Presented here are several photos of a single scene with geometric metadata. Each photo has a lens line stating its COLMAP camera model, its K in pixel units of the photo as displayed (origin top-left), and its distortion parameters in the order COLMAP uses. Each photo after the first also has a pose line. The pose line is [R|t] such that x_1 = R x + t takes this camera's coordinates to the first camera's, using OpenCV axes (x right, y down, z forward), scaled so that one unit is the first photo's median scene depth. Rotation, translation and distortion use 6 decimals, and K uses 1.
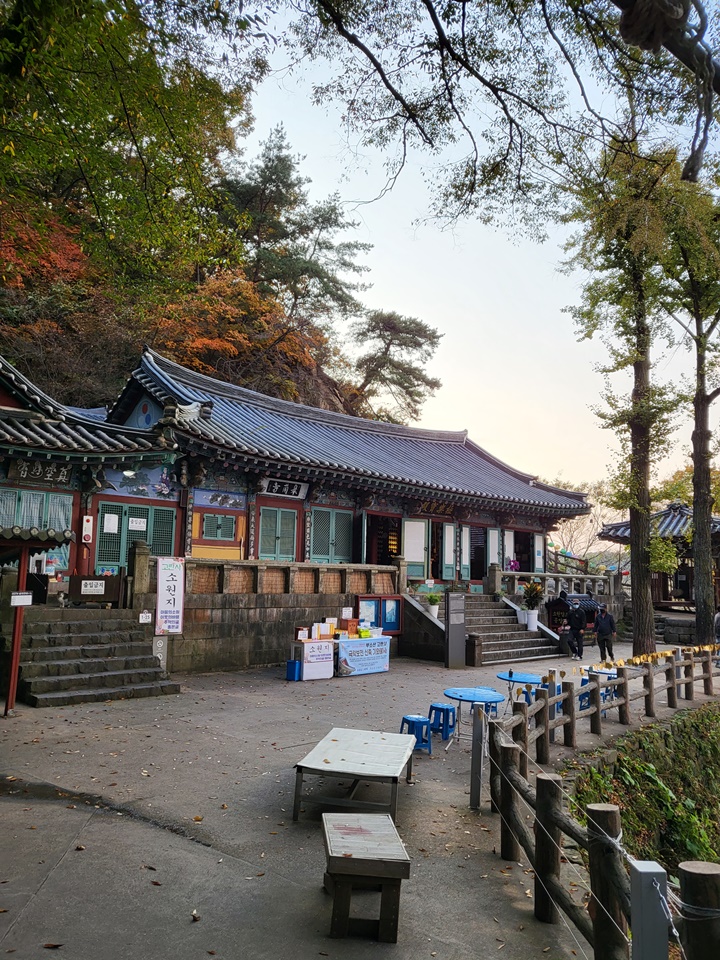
lens RADIAL K [[742.4, 0, 367.1], [0, 742.4, 483.5], [0, 0, 1]] dist [0.010286, 0.034811]
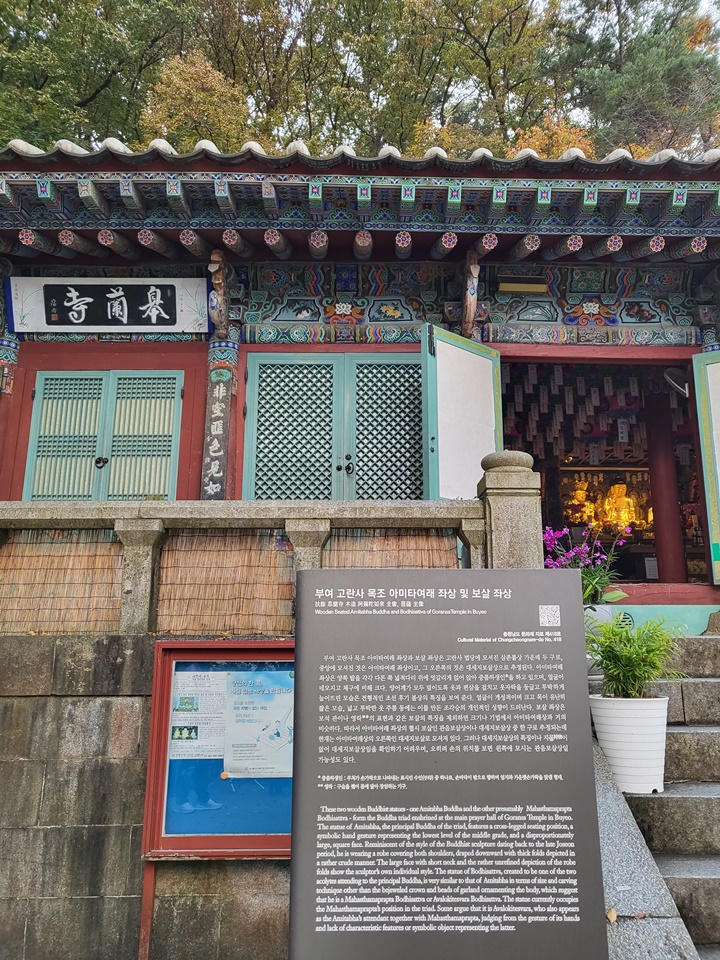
lens RADIAL K [[742.4, 0, 367.5], [0, 742.4, 460.8], [0, 0, 1]] dist [0.010286, 0.034811]
pose [[0.690692, -0.198885, -0.695262, 0.182307], [0.109823, 0.979133, -0.170988, 0.147035], [0.714761, 0.041744, 0.698122, 0.921336]]
